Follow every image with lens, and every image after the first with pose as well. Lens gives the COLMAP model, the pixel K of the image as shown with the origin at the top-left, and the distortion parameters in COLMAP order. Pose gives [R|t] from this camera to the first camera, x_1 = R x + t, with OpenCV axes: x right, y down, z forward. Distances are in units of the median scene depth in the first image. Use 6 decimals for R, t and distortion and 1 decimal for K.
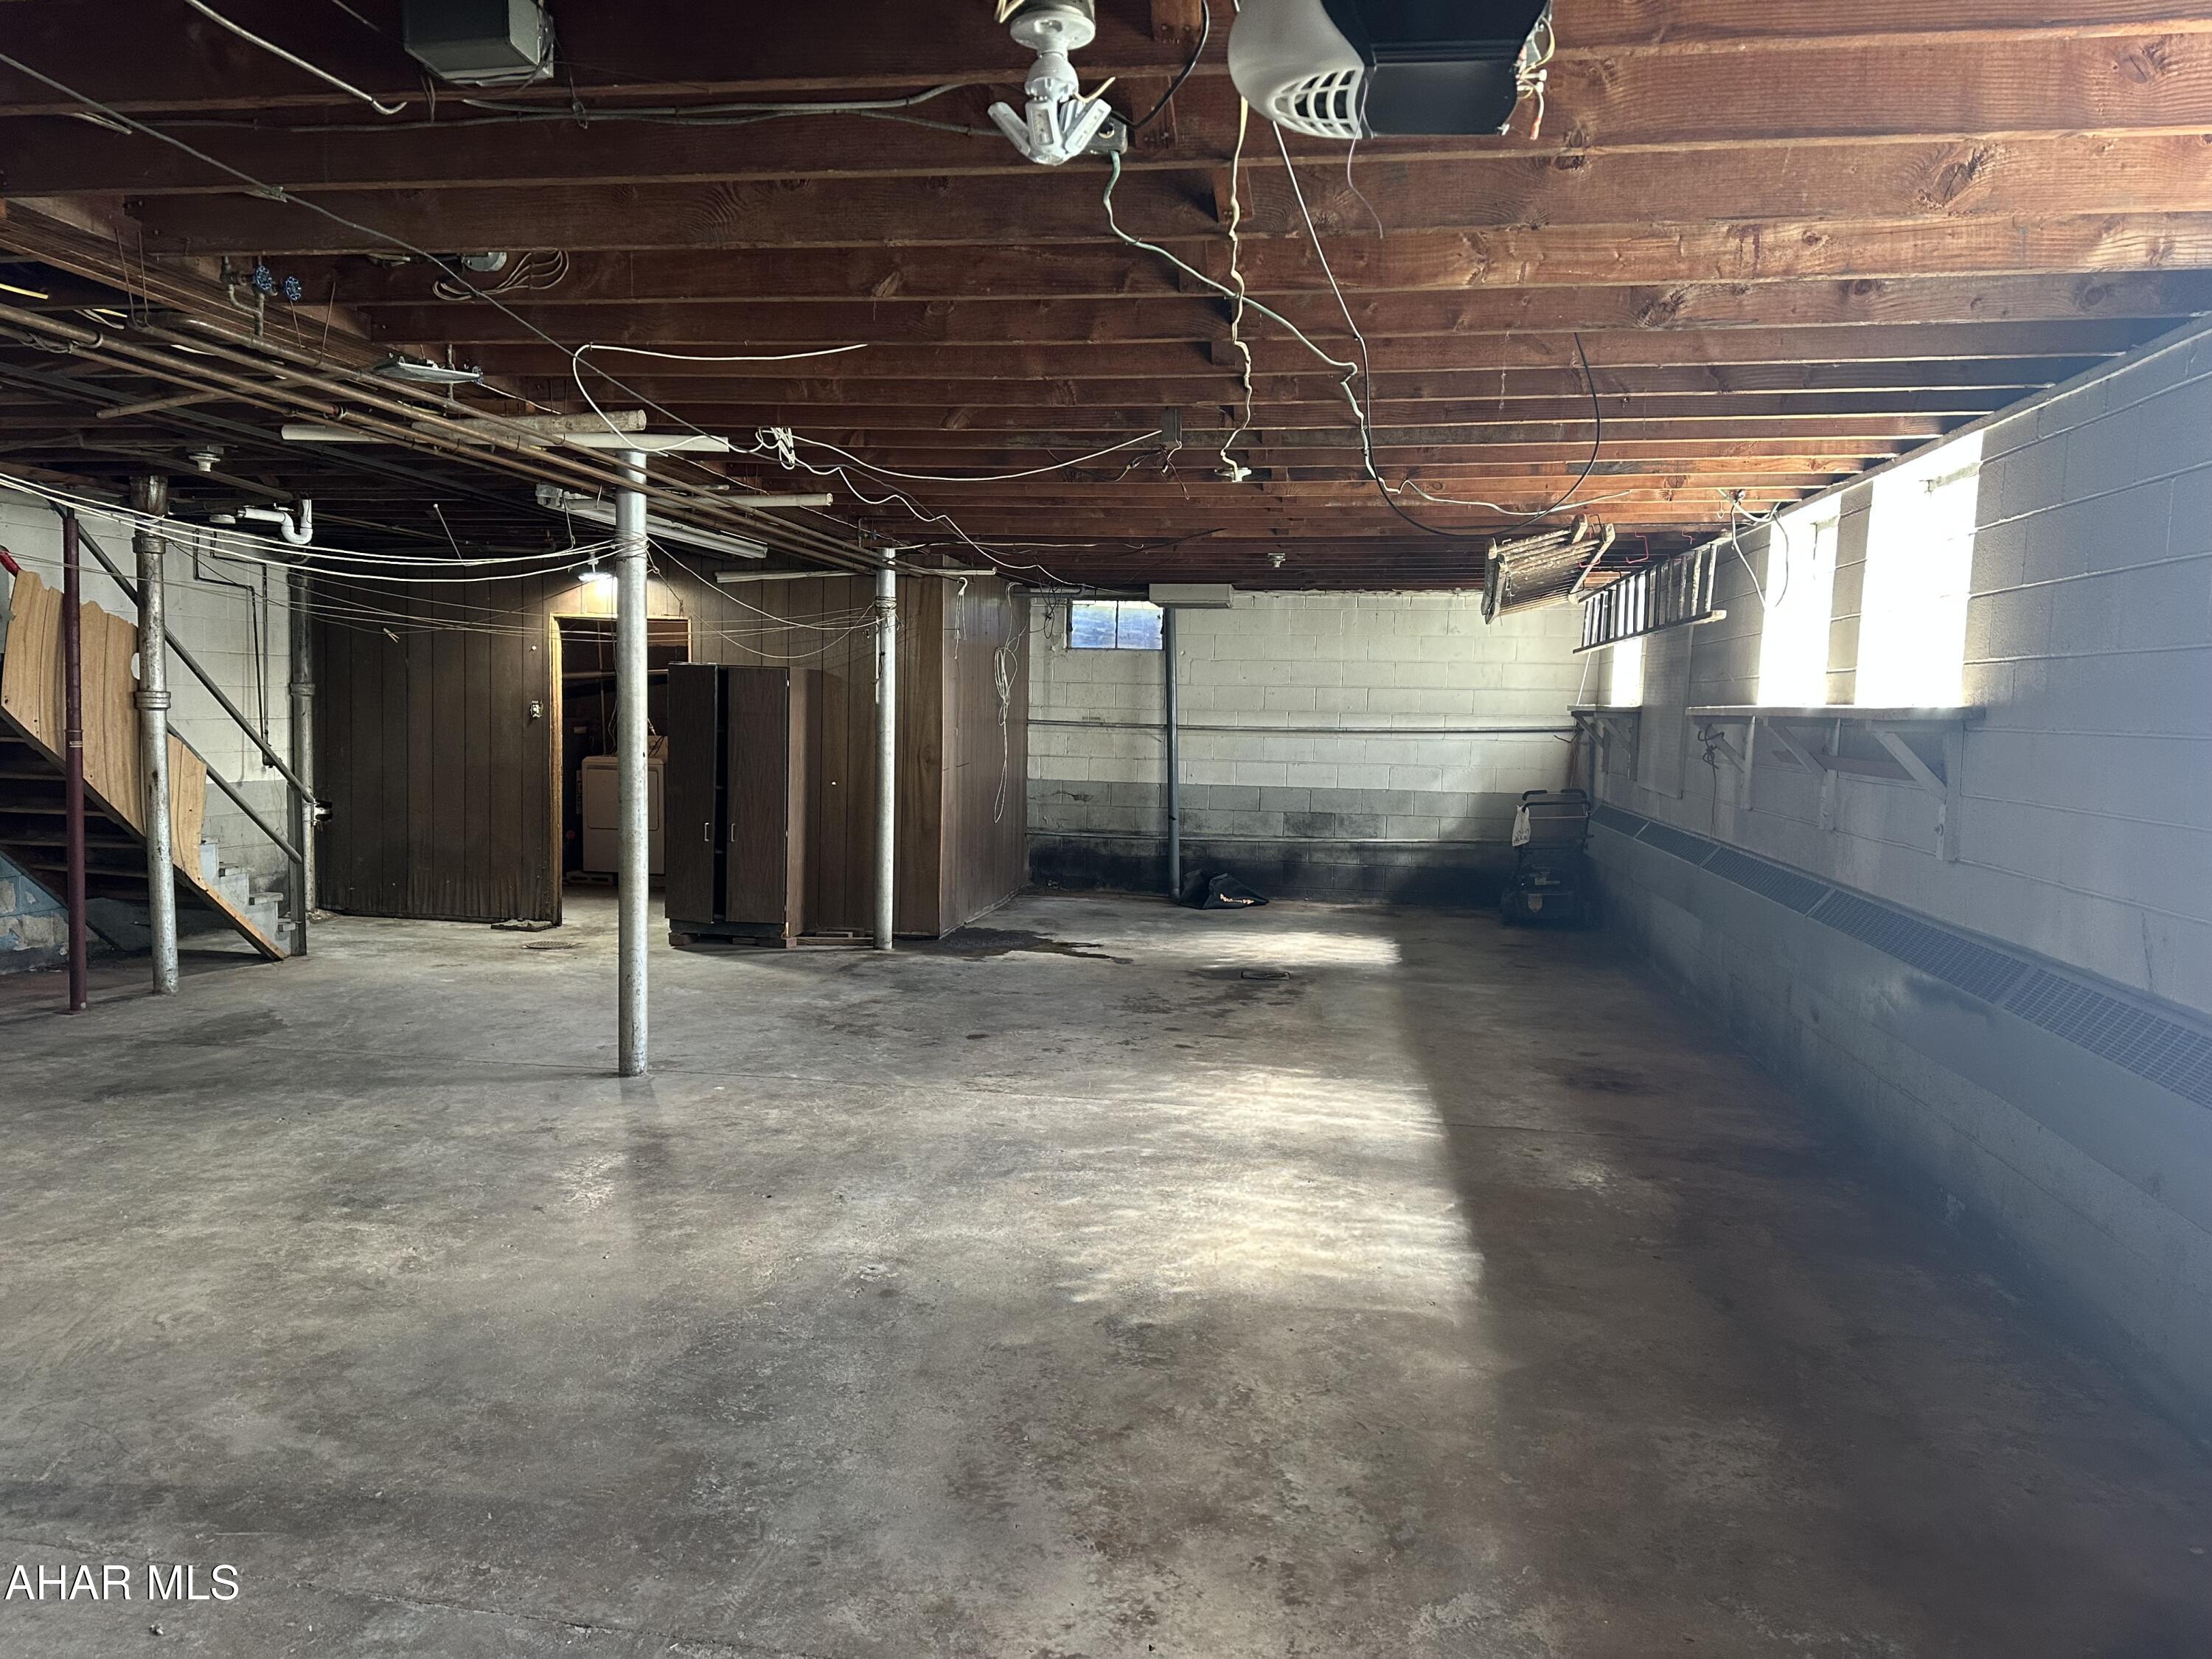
lens RADIAL K [[1538.4, 0, 1106.0], [0, 1538.4, 829.5], [0, 0, 1]] dist [0.003789, -0.017825]
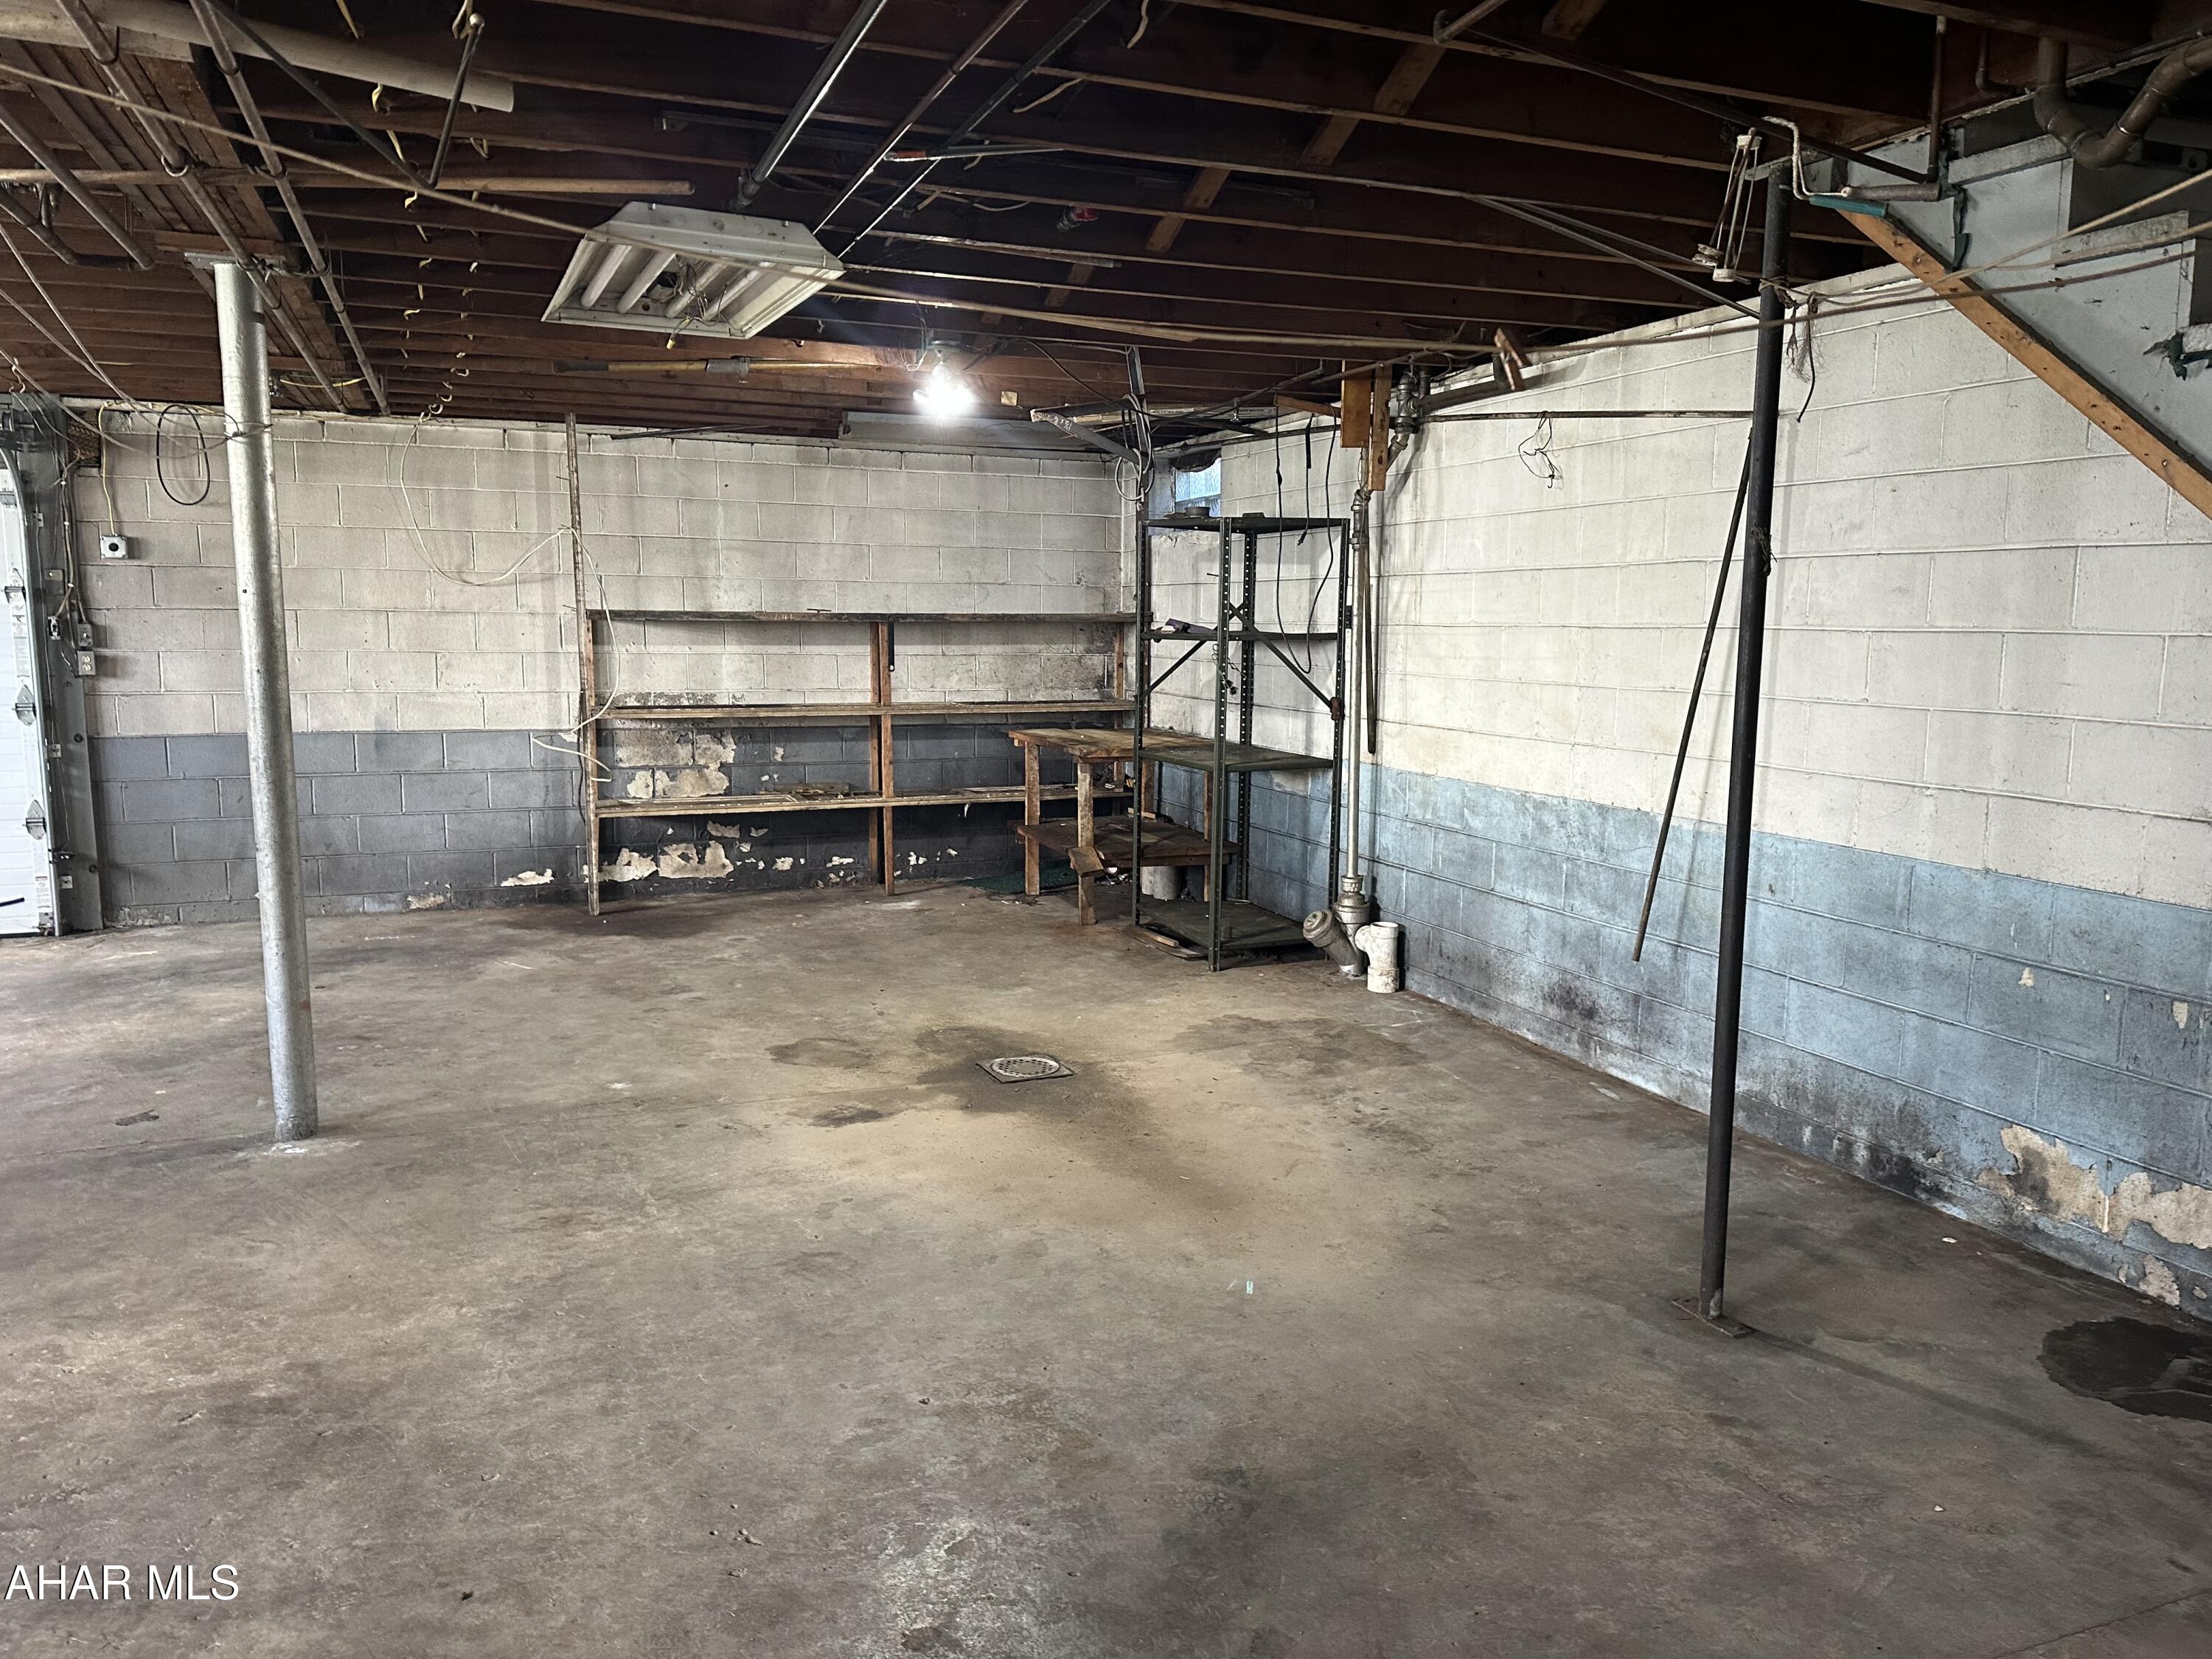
lens RADIAL K [[1538.4, 0, 1106.0], [0, 1538.4, 829.5], [0, 0, 1]] dist [0.003789, -0.017825]
pose [[-0.857750, 0.035263, -0.512856, -0.450529], [-0.075514, 0.978179, 0.193553, -0.144018], [0.508491, 0.204748, -0.836370, 1.609434]]
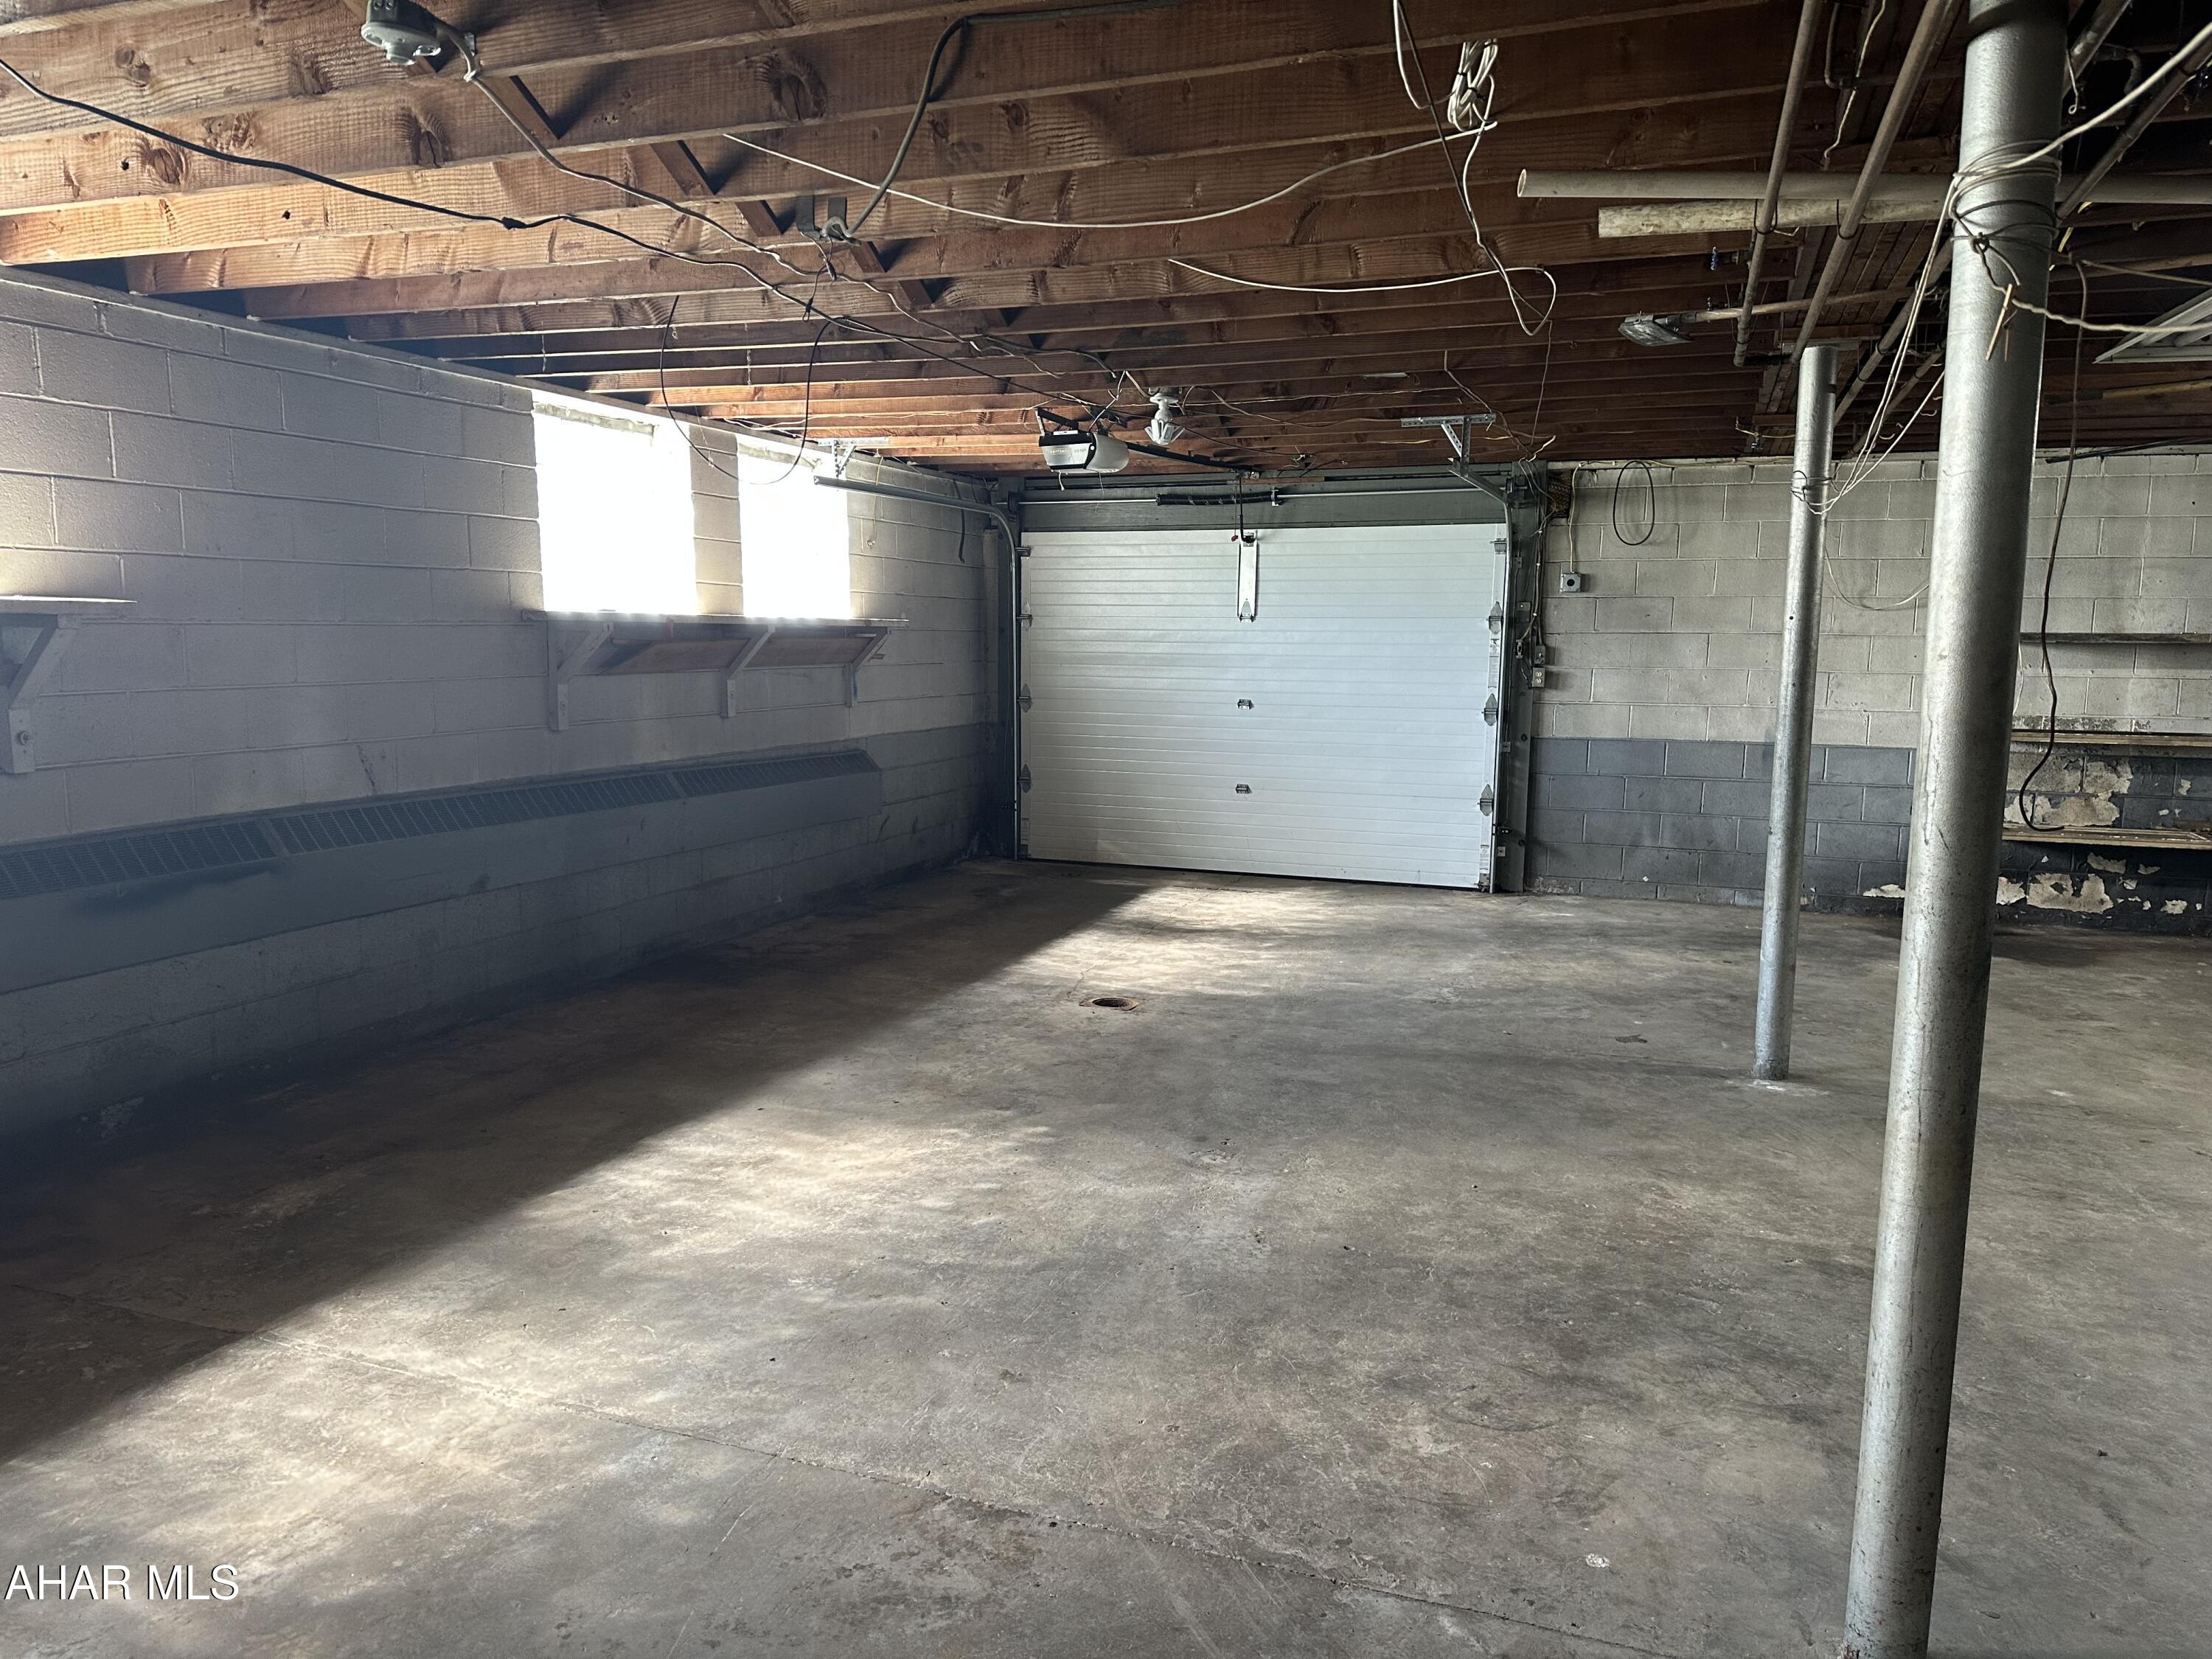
lens RADIAL K [[1547.7, 0, 1106.0], [0, 1547.7, 829.5], [0, 0, 1]] dist [0.067277, -0.073005]
pose [[-0.979750, -0.060241, 0.190946, -0.235987], [-0.018276, 0.976591, 0.214327, -0.151038], [-0.199388, 0.206497, -0.957916, 1.755994]]
